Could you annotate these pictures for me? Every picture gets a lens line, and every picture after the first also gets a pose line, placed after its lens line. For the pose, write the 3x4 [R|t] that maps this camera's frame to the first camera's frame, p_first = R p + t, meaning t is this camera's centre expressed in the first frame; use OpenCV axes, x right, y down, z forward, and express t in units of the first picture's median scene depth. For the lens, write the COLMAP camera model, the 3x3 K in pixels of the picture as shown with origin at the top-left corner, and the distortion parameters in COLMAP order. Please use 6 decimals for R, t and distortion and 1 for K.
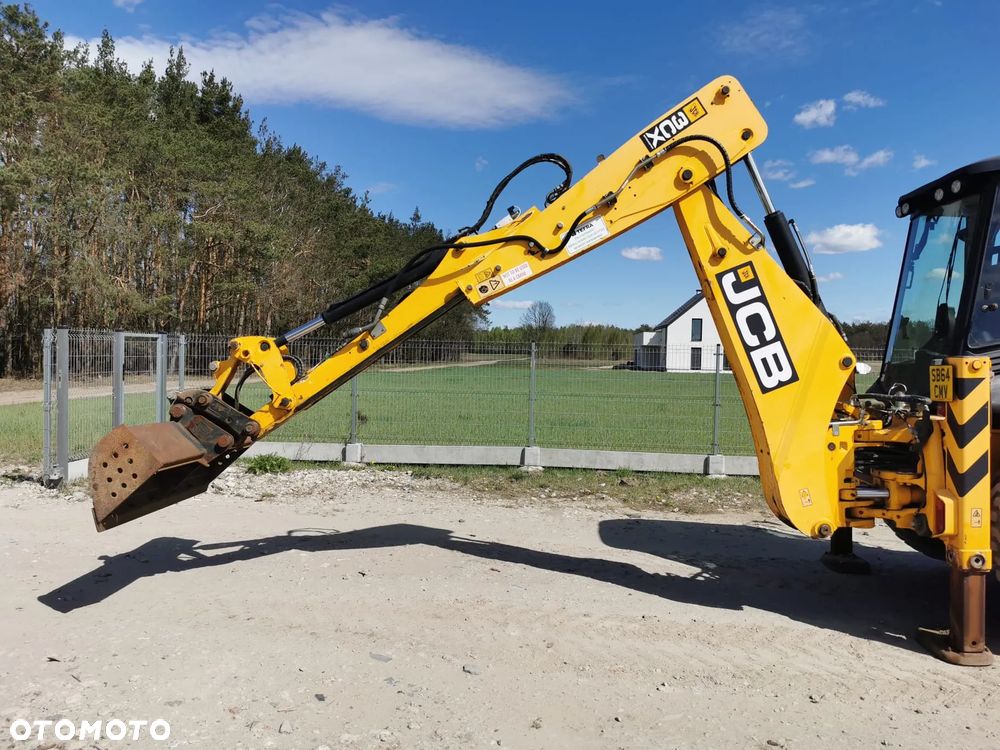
lens RADIAL K [[780.0, 0, 500.0], [0, 780.0, 375.0], [0, 0, 1]] dist [0.043674, -0.074579]
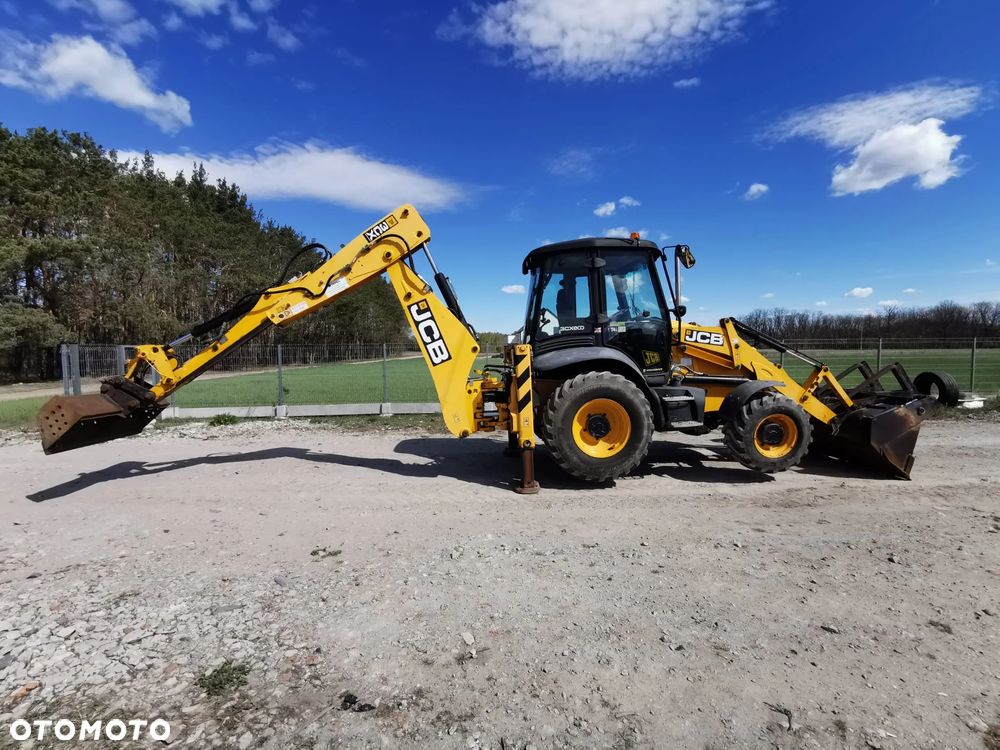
lens RADIAL K [[465.1, 0, 502.5], [0, 465.1, 372.2], [0, 0, 1]] dist [-0.003557, 0.000844]
pose [[0.988642, -0.038122, 0.145374, 0.330646], [0.035208, 0.999125, 0.022562, 0.017825], [-0.146107, -0.017188, 0.989119, -0.177774]]
